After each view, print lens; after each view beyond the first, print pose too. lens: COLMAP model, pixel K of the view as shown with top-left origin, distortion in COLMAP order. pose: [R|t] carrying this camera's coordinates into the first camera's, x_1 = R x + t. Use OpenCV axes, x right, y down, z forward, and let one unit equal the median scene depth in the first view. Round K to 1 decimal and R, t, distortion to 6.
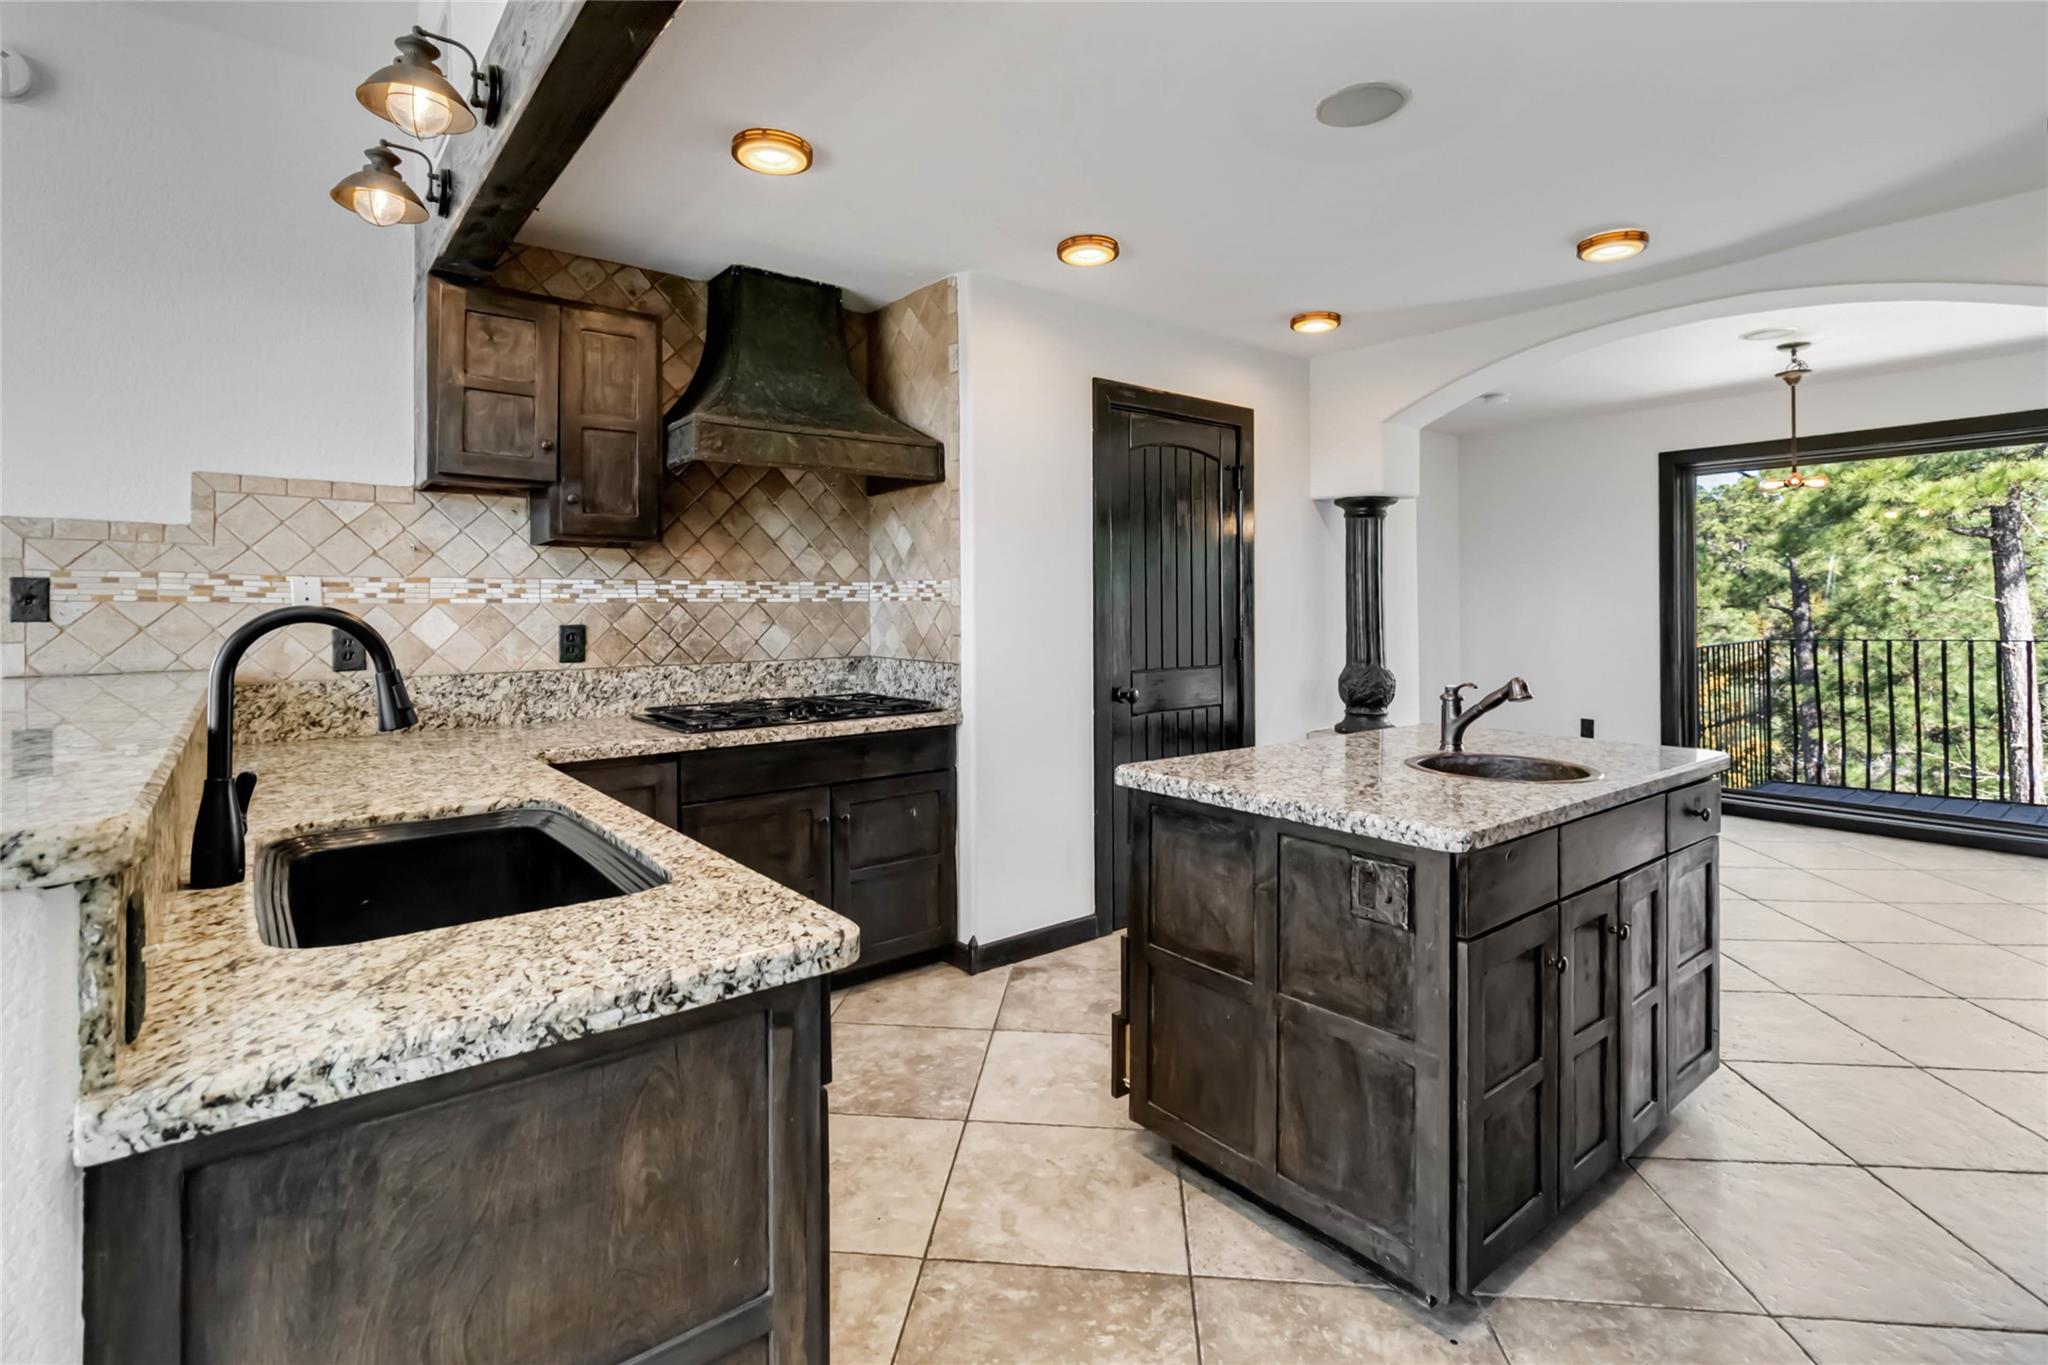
lens RADIAL K [[962.7, 0, 1036.2], [0, 962.7, 593.8], [0, 0, 1]] dist [-0.000940, -0.000398]
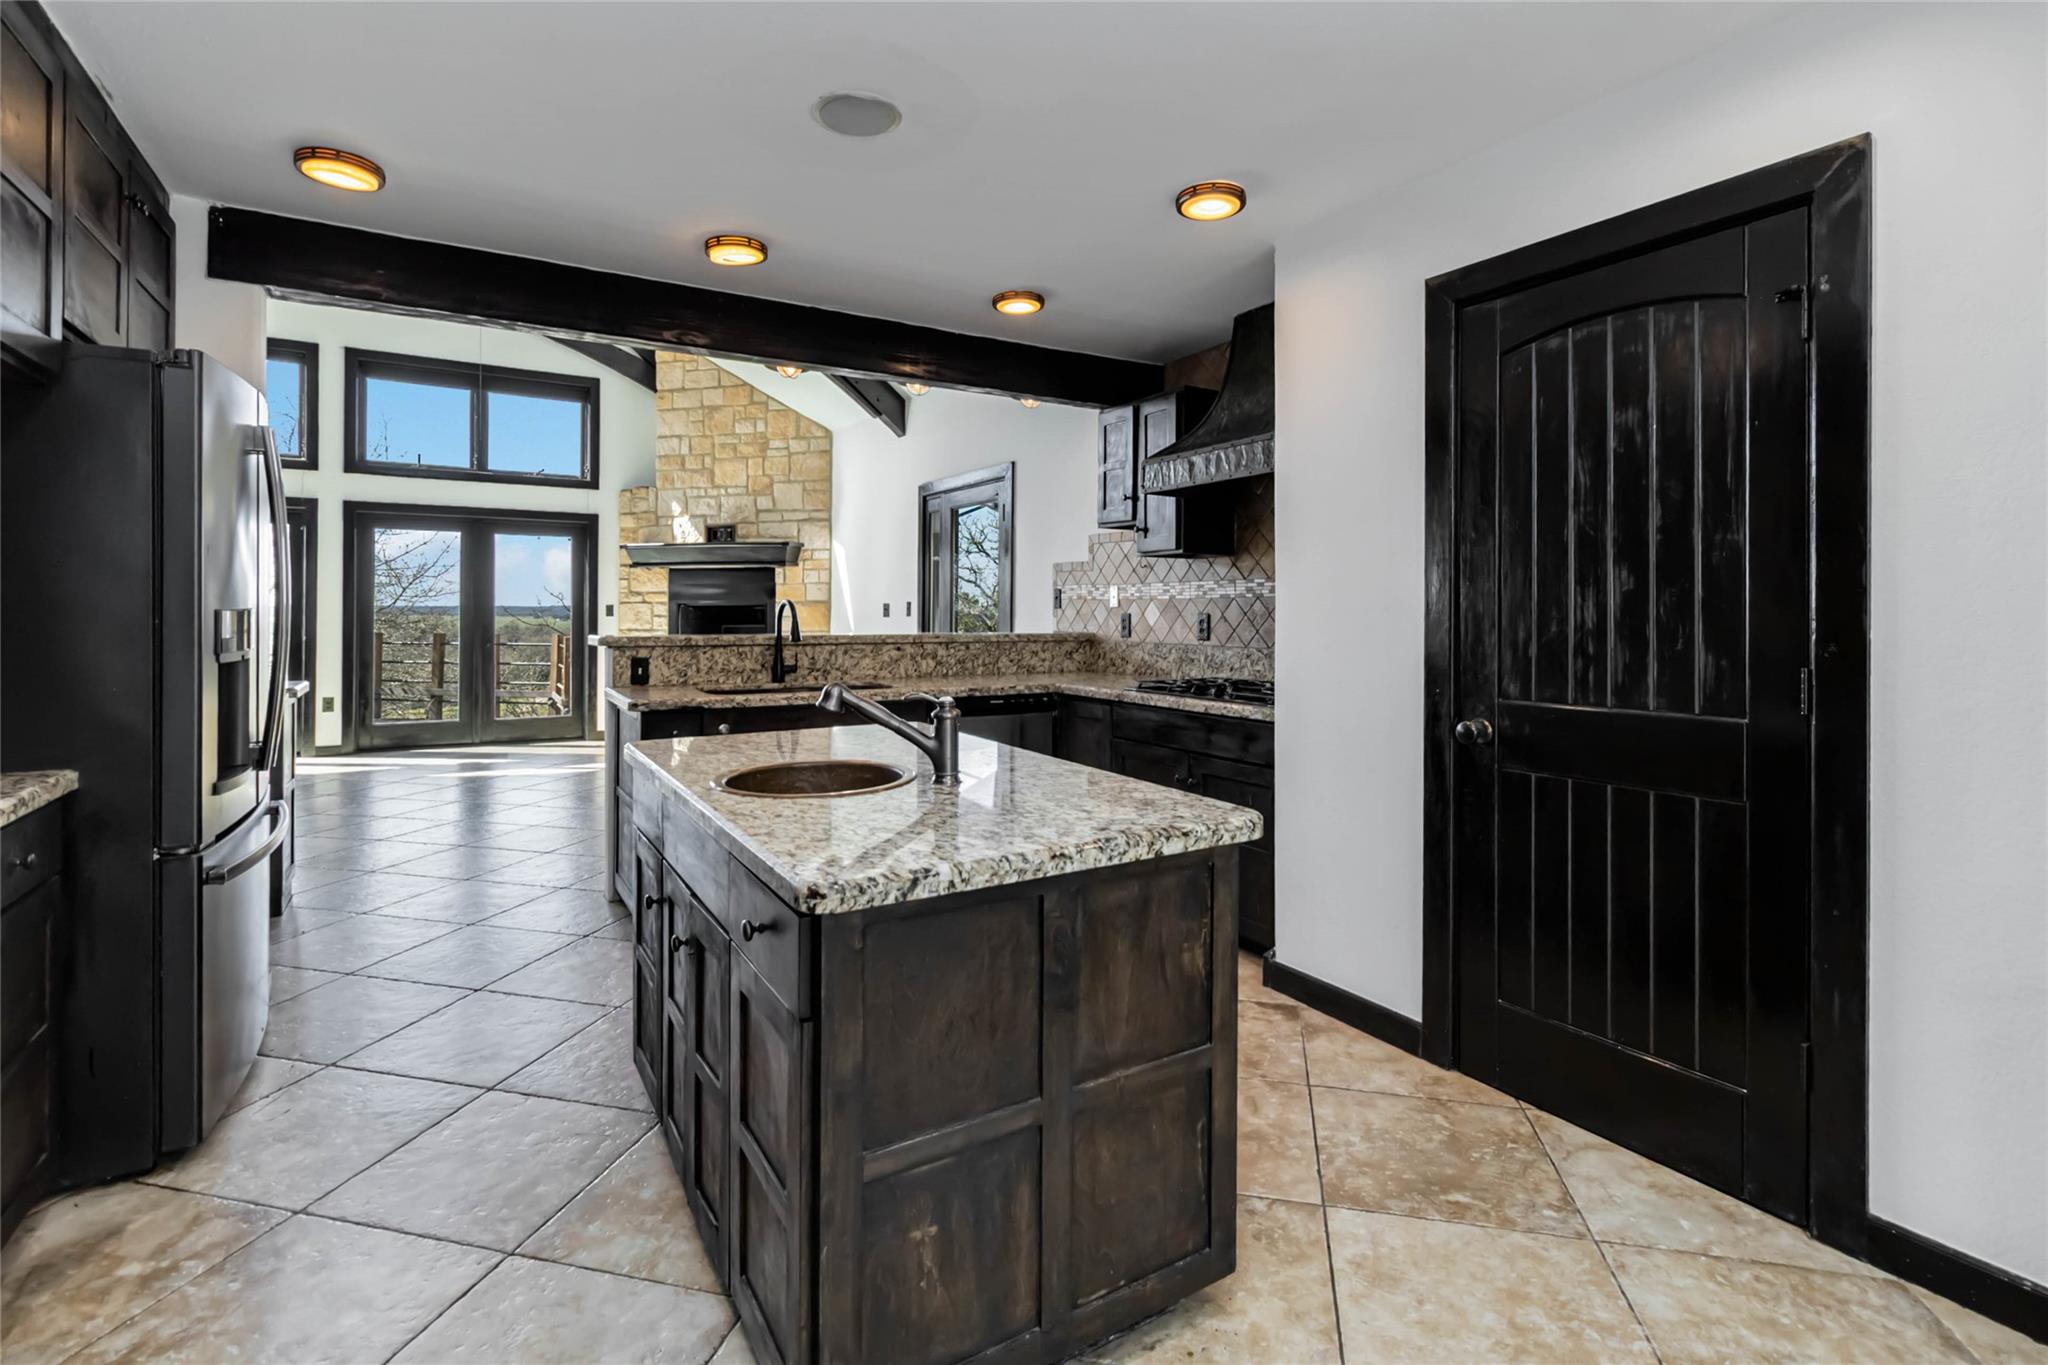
lens RADIAL K [[955.2, 0, 1022.4], [0, 955.2, 607.5], [0, 0, 1]] dist [-0.000025, -0.000746]
pose [[-0.138523, -0.000846, -0.990359, 0.850616], [0.005820, 0.999982, -0.001668, 0.021715], [0.990342, -0.005995, -0.138515, 0.849912]]
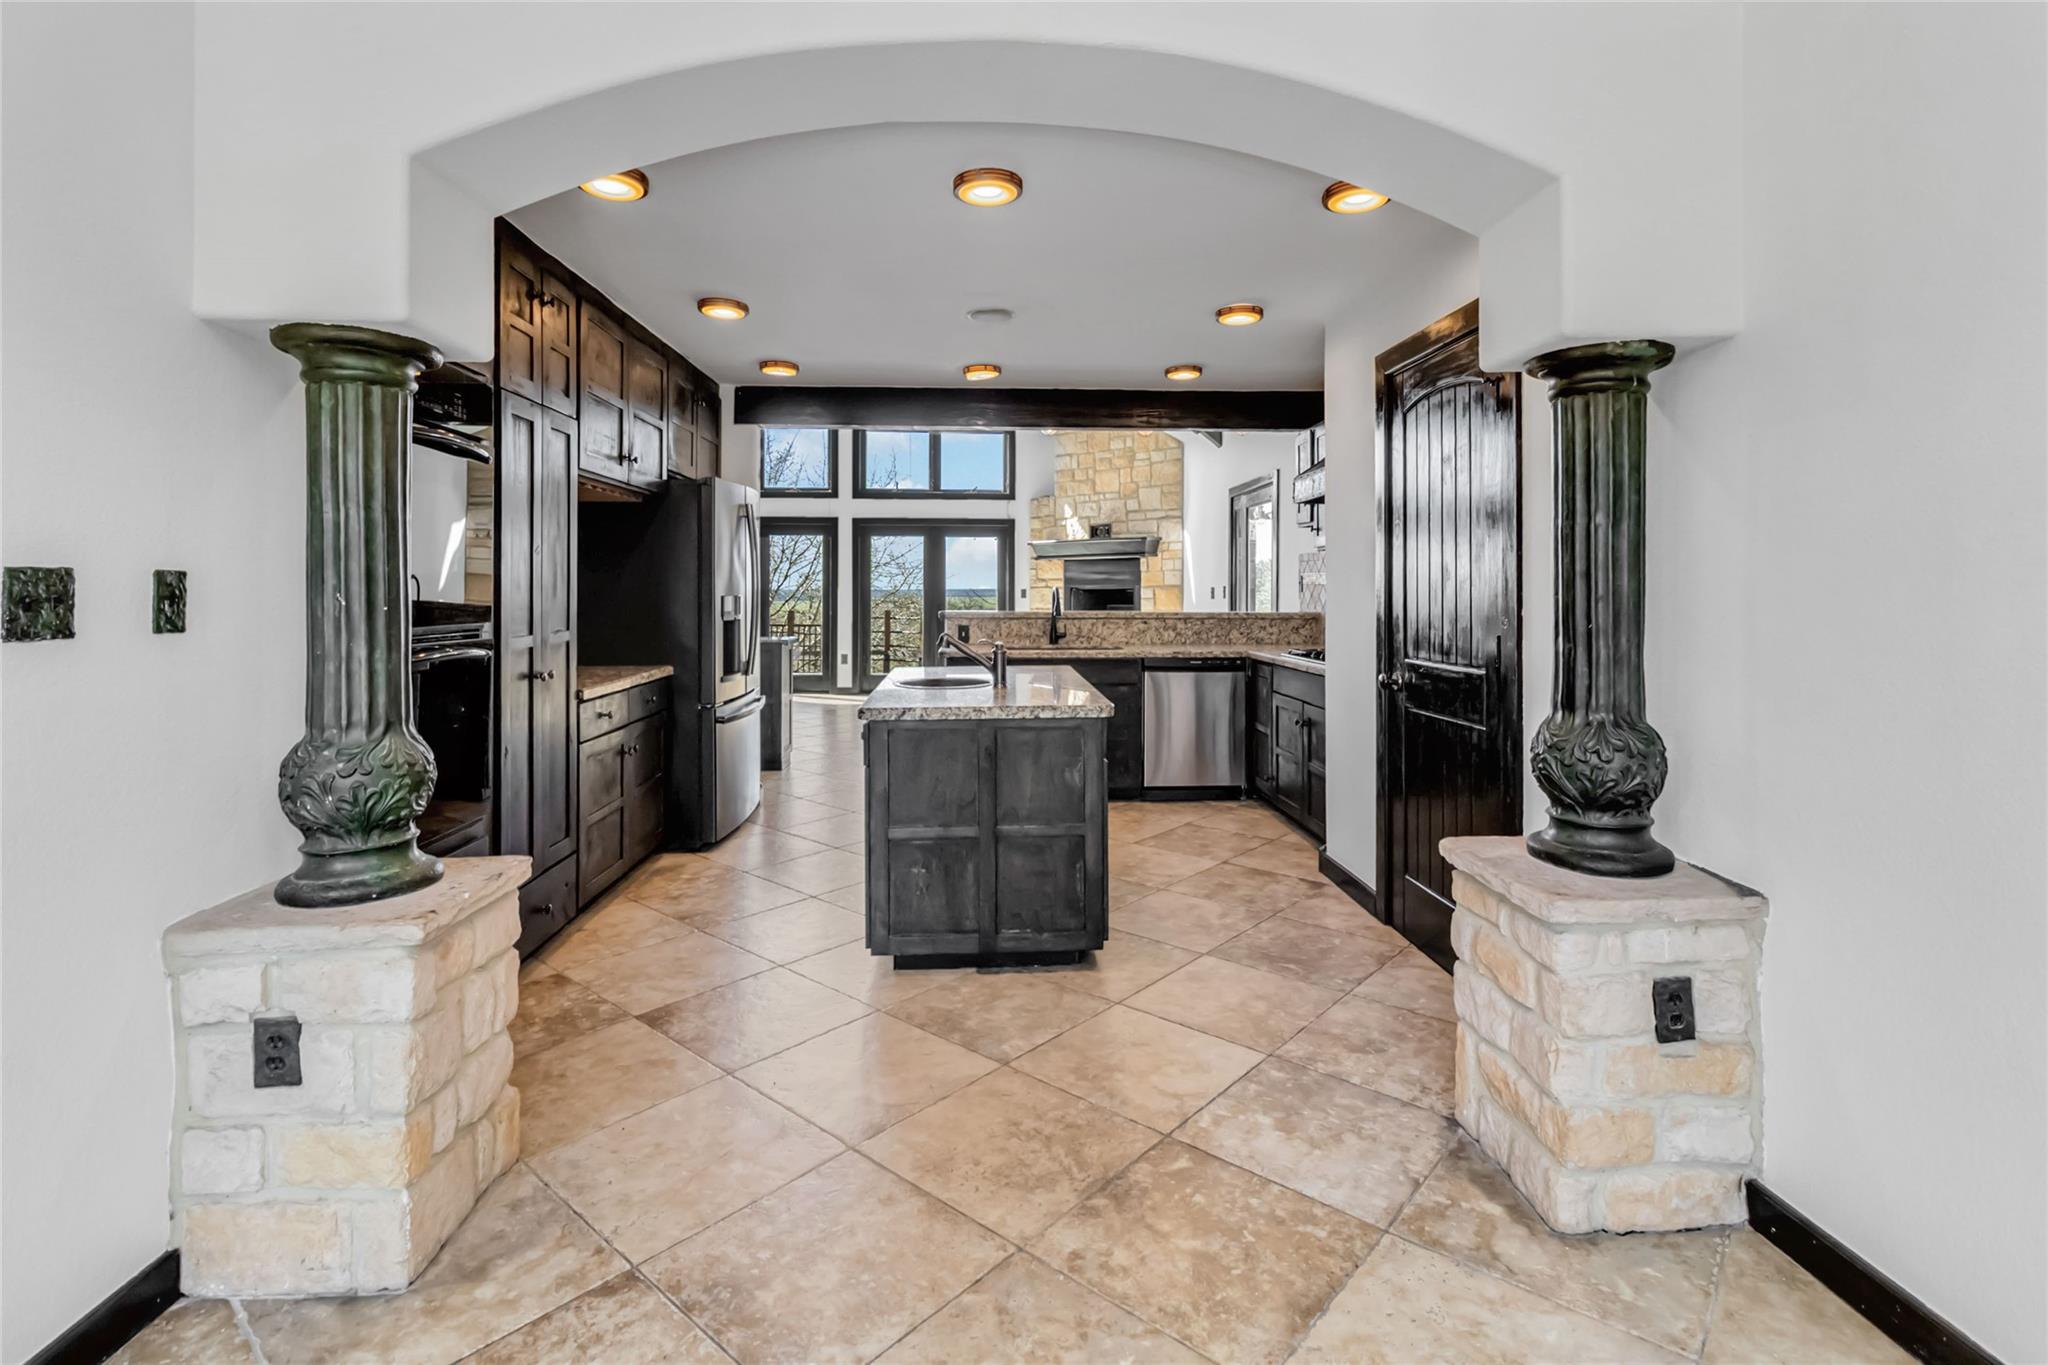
lens RADIAL K [[955.6, 0, 1027.3], [0, 955.6, 587.0], [0, 0, 1]] dist [0.000991, -0.000405]
pose [[-0.588862, -0.000575, -0.808234, 1.130783], [0.008846, 0.999935, -0.007156, 0.020131], [0.808185, -0.011364, -0.588818, 1.366793]]
